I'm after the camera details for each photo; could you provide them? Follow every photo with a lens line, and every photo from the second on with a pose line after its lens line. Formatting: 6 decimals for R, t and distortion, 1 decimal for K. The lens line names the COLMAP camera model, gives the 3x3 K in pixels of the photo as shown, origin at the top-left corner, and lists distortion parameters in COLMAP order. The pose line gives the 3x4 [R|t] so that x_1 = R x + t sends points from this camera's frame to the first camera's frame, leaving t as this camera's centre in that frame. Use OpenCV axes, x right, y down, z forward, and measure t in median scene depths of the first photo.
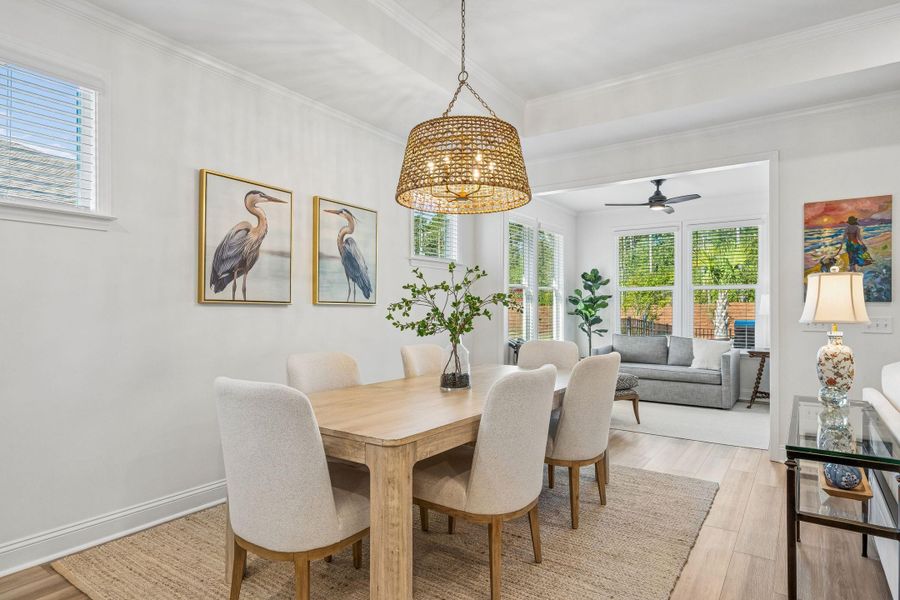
lens RADIAL K [[508.8, 0, 447.4], [0, 508.8, 305.8], [0, 0, 1]] dist [0.002967, -0.000858]
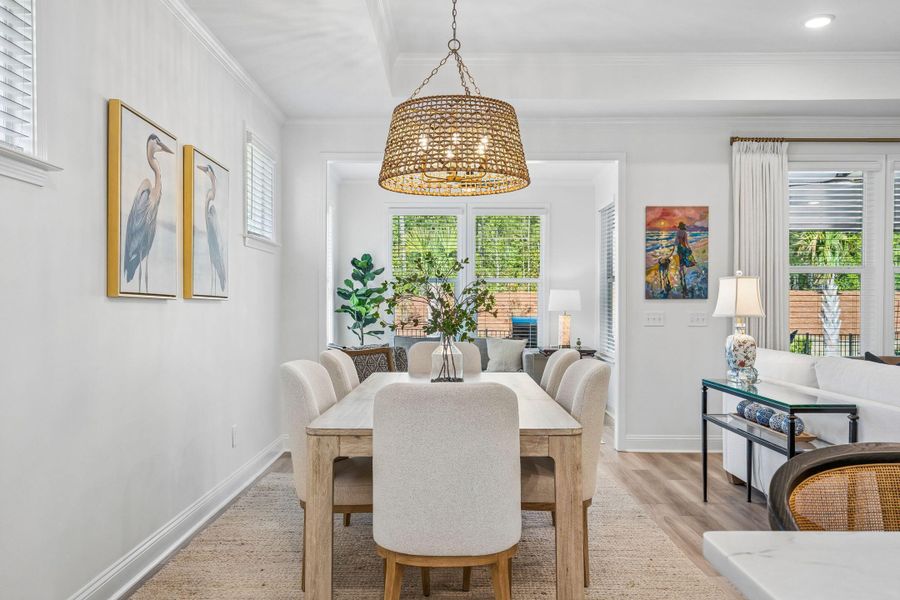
lens RADIAL K [[753.3, 0, 449.6], [0, 753.3, 309.5], [0, 0, 1]] dist [0.002953, -0.003889]
pose [[0.819761, -0.003970, 0.572692, -0.562579], [-0.003470, 0.999923, 0.011899, -0.002040], [-0.572695, -0.011741, 0.819684, -0.063548]]
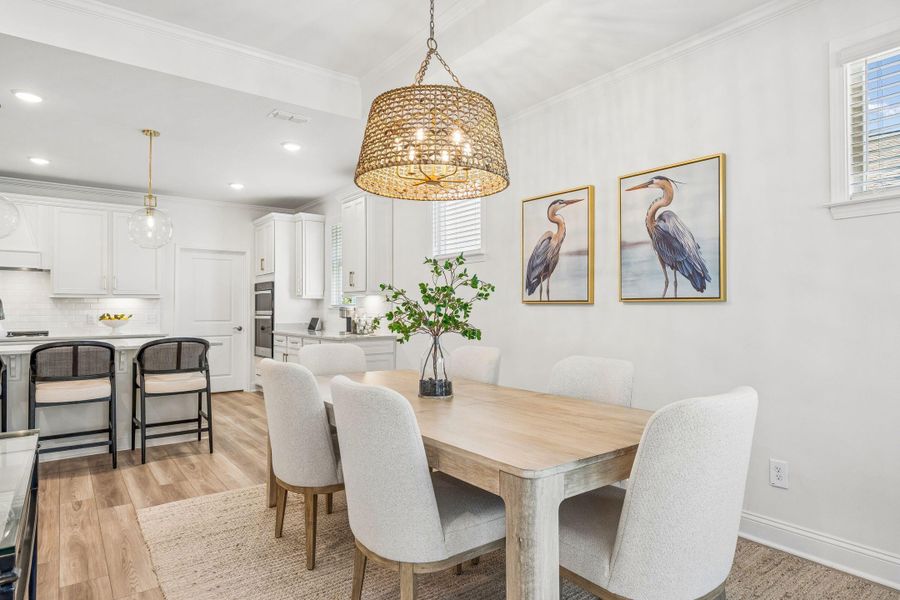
lens RADIAL K [[508.8, 0, 452.8], [0, 508.8, 304.9], [0, 0, 1]] dist [0.002967, -0.000858]
pose [[-0.303649, -0.008619, -0.952745, 0.655341], [0.010557, 0.999867, -0.012410, 0.009669], [0.952725, -0.013827, -0.303518, 0.992622]]
